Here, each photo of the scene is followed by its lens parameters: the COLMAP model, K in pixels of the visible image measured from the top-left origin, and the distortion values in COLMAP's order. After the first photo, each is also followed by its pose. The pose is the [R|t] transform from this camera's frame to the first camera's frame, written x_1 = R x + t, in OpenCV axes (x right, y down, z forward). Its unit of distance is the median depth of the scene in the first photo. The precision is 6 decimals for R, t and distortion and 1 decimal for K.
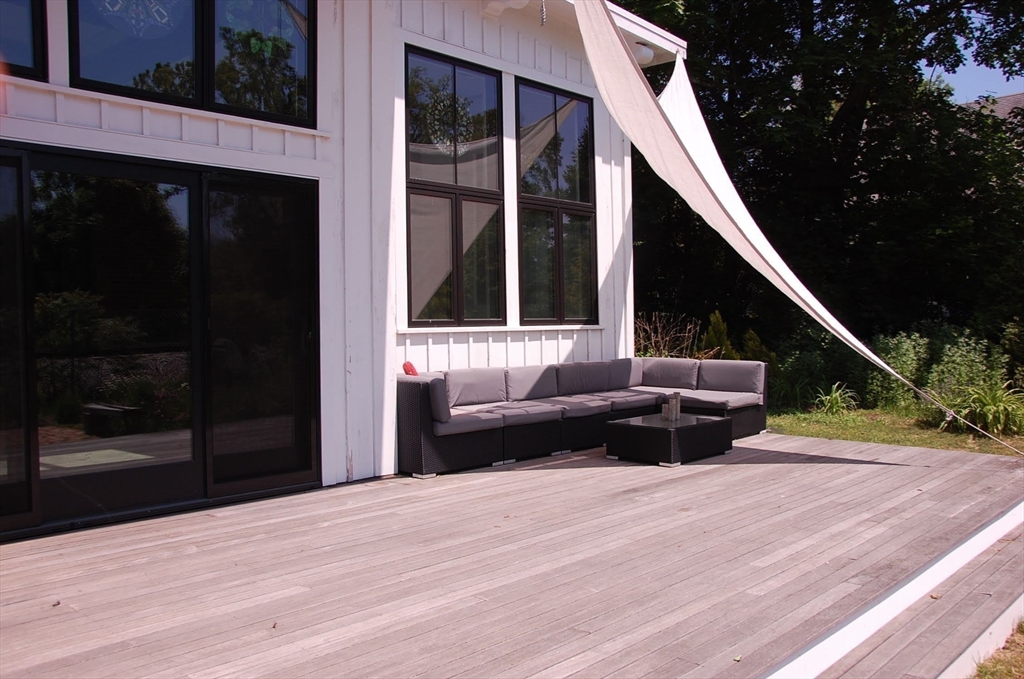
lens RADIAL K [[888.3, 0, 512.1], [0, 888.3, 335.9], [0, 0, 1]] dist [-0.068632, 0.003277]
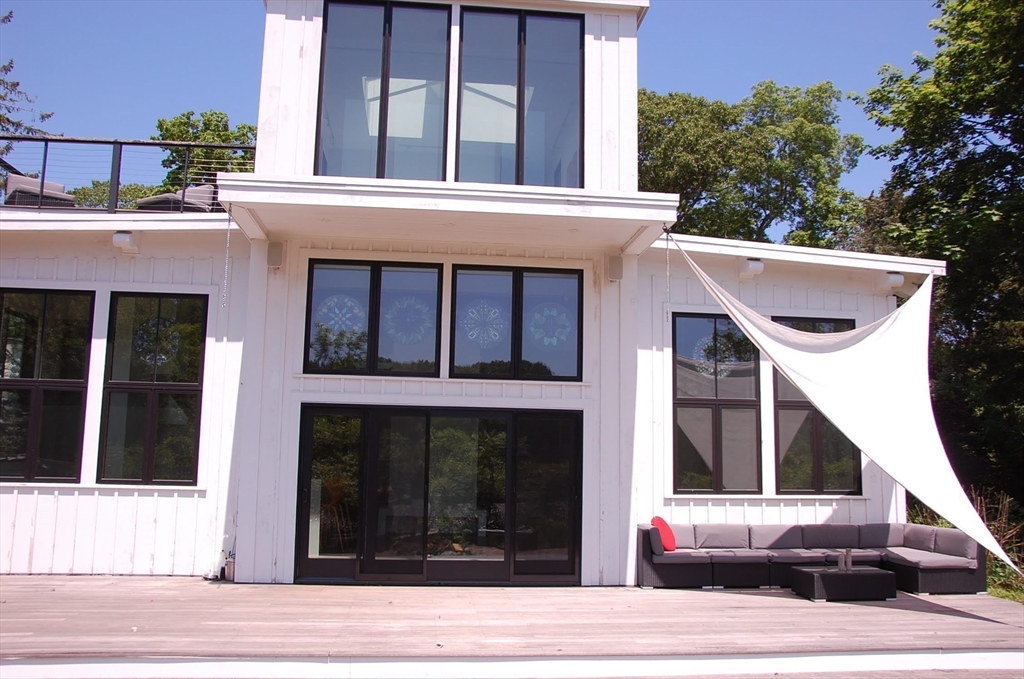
lens RADIAL K [[888.3, 0, 511.3], [0, 888.3, 341.7], [0, 0, 1]] dist [-0.068632, 0.003277]
pose [[0.753073, -0.079219, -0.653150, 0.657318], [-0.031335, 0.987280, -0.155873, -0.021793], [0.657190, 0.137851, 0.741012, -0.342801]]
